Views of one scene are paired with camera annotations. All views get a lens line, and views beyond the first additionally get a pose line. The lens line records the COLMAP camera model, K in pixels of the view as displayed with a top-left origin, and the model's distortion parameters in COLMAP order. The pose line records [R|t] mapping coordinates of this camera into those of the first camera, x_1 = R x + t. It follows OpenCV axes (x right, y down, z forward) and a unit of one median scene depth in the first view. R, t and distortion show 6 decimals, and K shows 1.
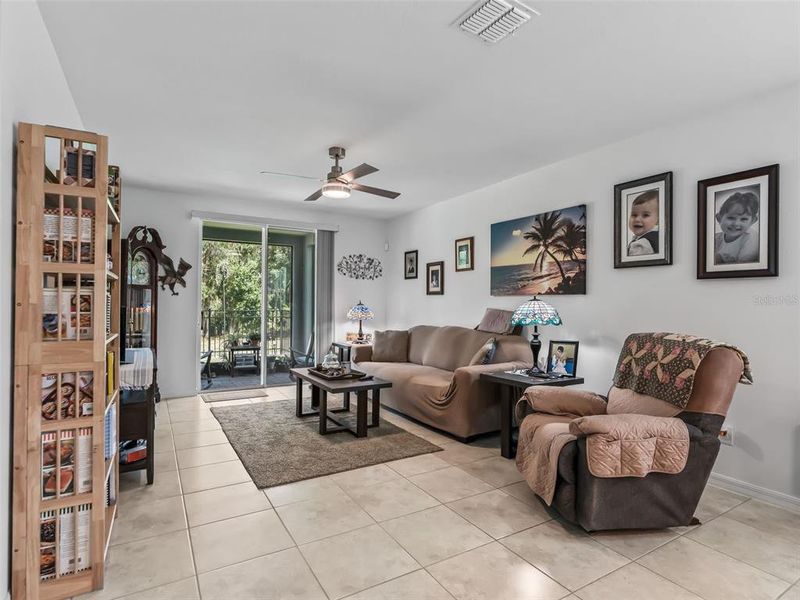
lens RADIAL K [[421.0, 0, 402.7], [0, 421.0, 304.2], [0, 0, 1]] dist [-0.015143, 0.009573]
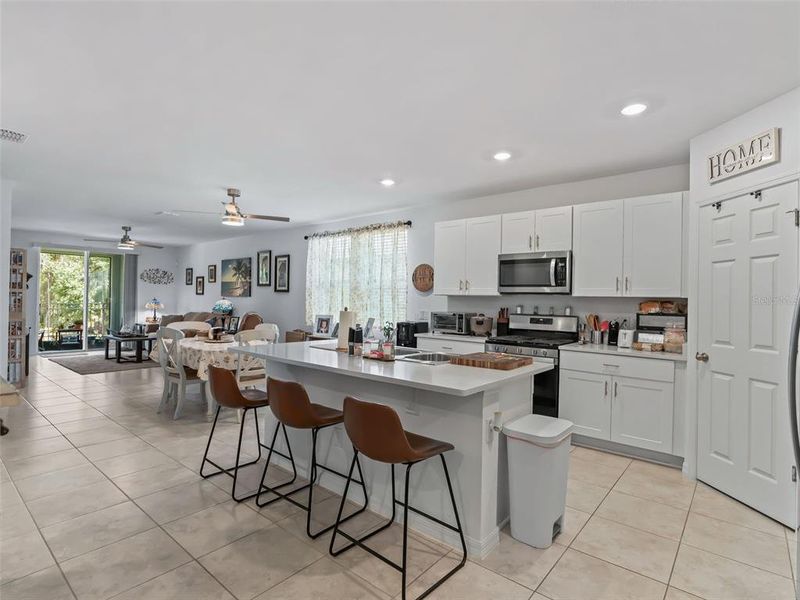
lens RADIAL K [[421.0, 0, 401.6], [0, 421.0, 297.2], [0, 0, 1]] dist [-0.015143, 0.009573]
pose [[0.948454, 0.007712, 0.316821, 0.366061], [-0.007105, 0.999970, -0.003073, -0.014734], [-0.316835, 0.000664, 0.948481, -1.070456]]
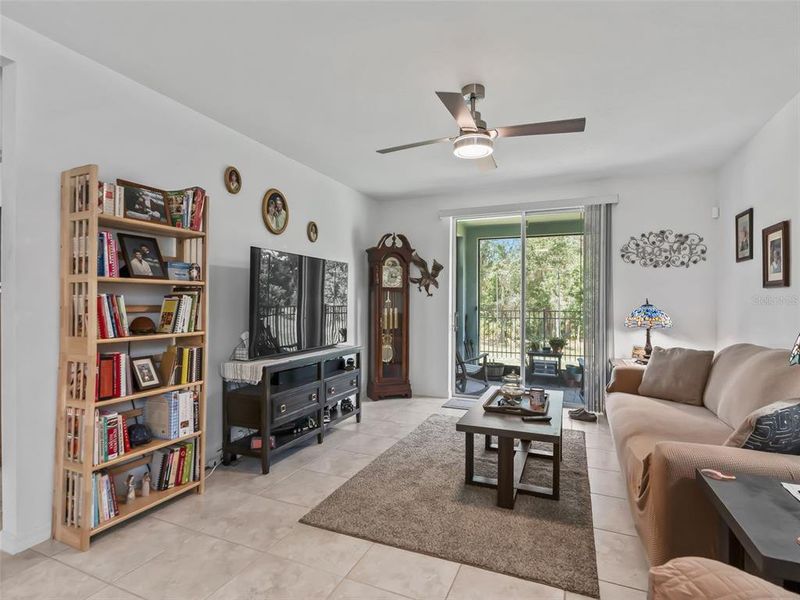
lens RADIAL K [[421.0, 0, 392.4], [0, 421.0, 296.3], [0, 0, 1]] dist [-0.015143, 0.009573]
pose [[0.576427, -0.016077, -0.816990, 0.257993], [0.001613, 0.999827, -0.018537, -0.002368], [0.817147, 0.009367, 0.576354, 0.354067]]
